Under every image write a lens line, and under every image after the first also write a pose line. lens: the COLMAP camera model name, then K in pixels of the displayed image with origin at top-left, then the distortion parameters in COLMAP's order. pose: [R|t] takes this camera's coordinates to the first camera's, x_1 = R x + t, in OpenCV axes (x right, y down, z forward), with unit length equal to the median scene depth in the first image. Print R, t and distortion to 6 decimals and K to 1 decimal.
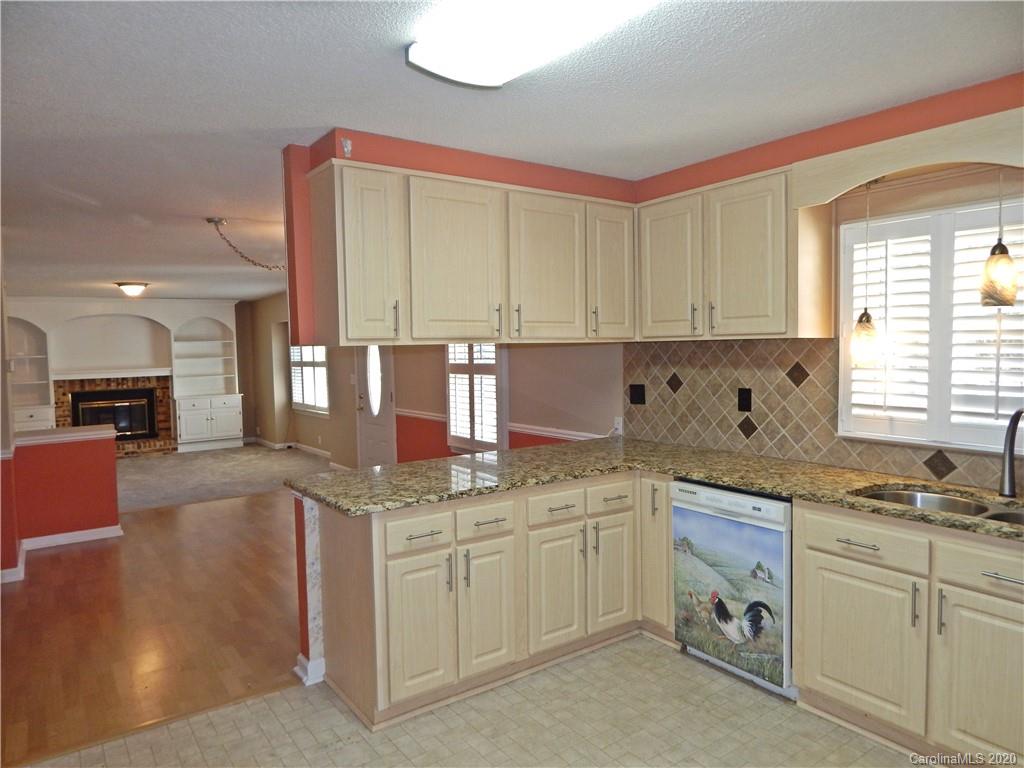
lens RADIAL K [[685.8, 0, 508.0], [0, 685.8, 380.4], [0, 0, 1]] dist [0.037796, -0.024528]
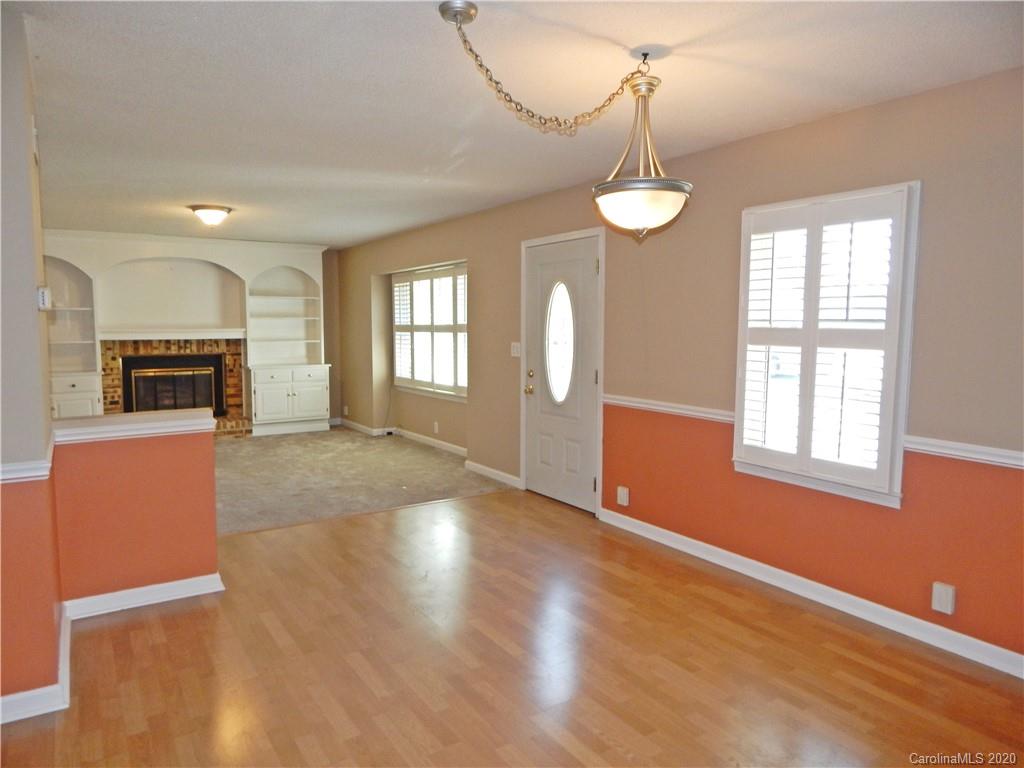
lens RADIAL K [[685.8, 0, 508.0], [0, 685.8, 380.4], [0, 0, 1]] dist [0.037796, -0.024528]
pose [[0.998984, 0.028992, -0.034491, -0.217146], [-0.027708, 0.998926, 0.037135, 0.004219], [0.035531, -0.036141, 0.998715, 0.303290]]
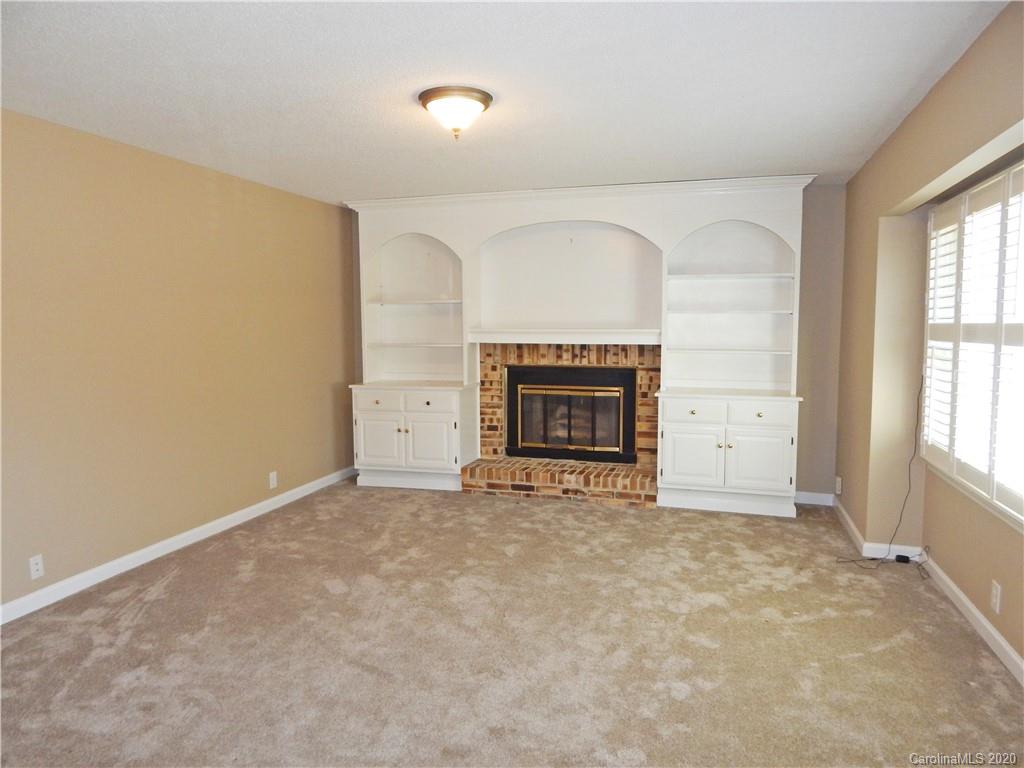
lens RADIAL K [[702.5, 0, 512.4], [0, 702.5, 372.8], [0, 0, 1]] dist [-0.000290, -0.001522]
pose [[0.624268, 0.086311, -0.776428, -0.230684], [-0.053659, 0.996268, 0.067605, -0.021394], [0.779365, -0.000542, 0.626570, 0.842572]]
